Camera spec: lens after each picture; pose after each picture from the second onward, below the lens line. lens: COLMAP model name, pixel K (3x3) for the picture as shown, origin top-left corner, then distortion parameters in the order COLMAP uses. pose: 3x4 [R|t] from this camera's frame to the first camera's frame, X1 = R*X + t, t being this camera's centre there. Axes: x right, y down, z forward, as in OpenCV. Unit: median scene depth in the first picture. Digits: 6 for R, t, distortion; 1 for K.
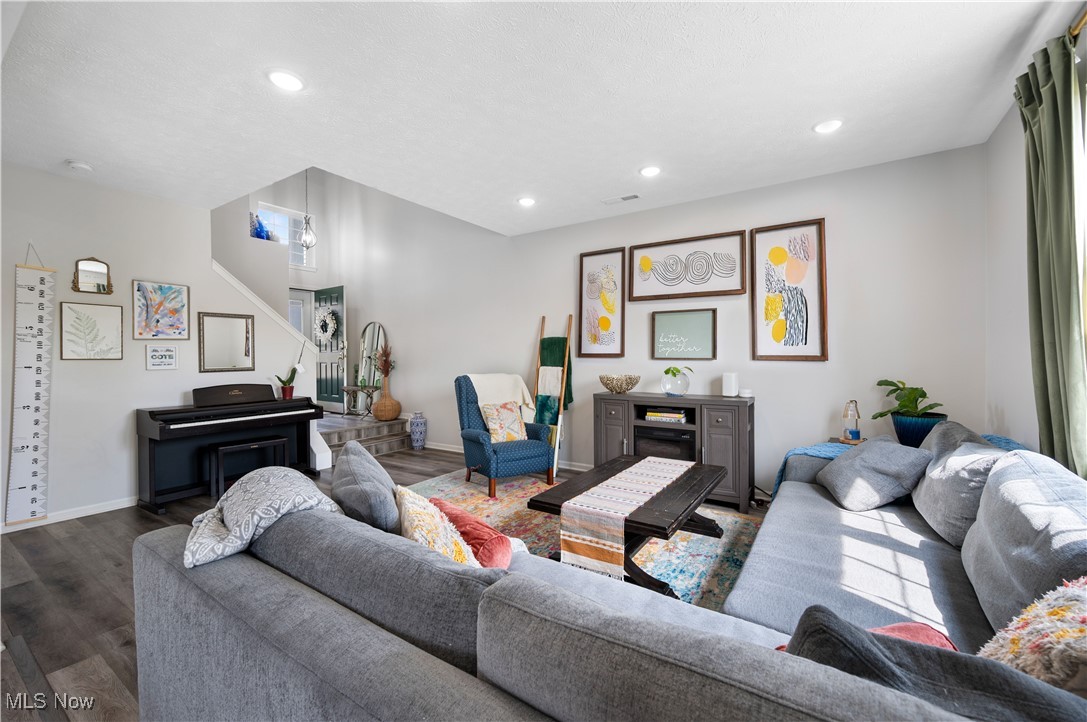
lens RADIAL K [[441.3, 0, 543.7], [0, 441.3, 360.3], [0, 0, 1]] dist [0.008230, 0.000141]
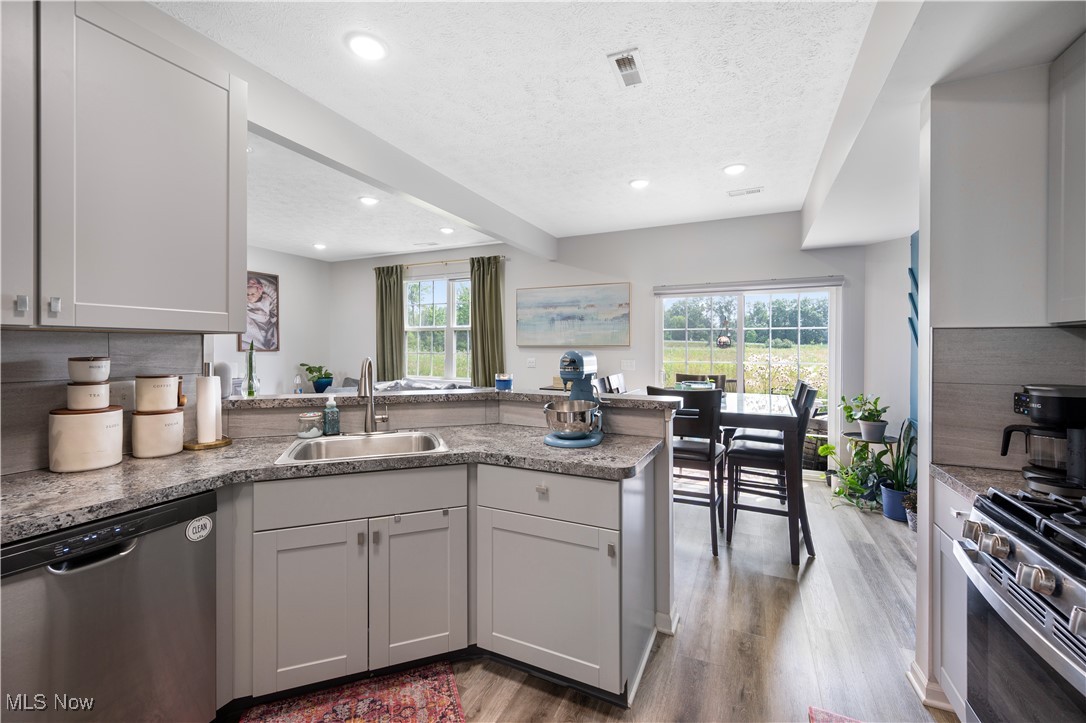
lens RADIAL K [[443.3, 0, 542.0], [0, 443.3, 347.7], [0, 0, 1]] dist [0.003314, 0.000014]
pose [[-0.140348, 0.004238, 0.990093, -1.198266], [0.005309, 0.999980, -0.003528, -0.011119], [-0.990088, 0.004761, -0.140368, 0.167279]]
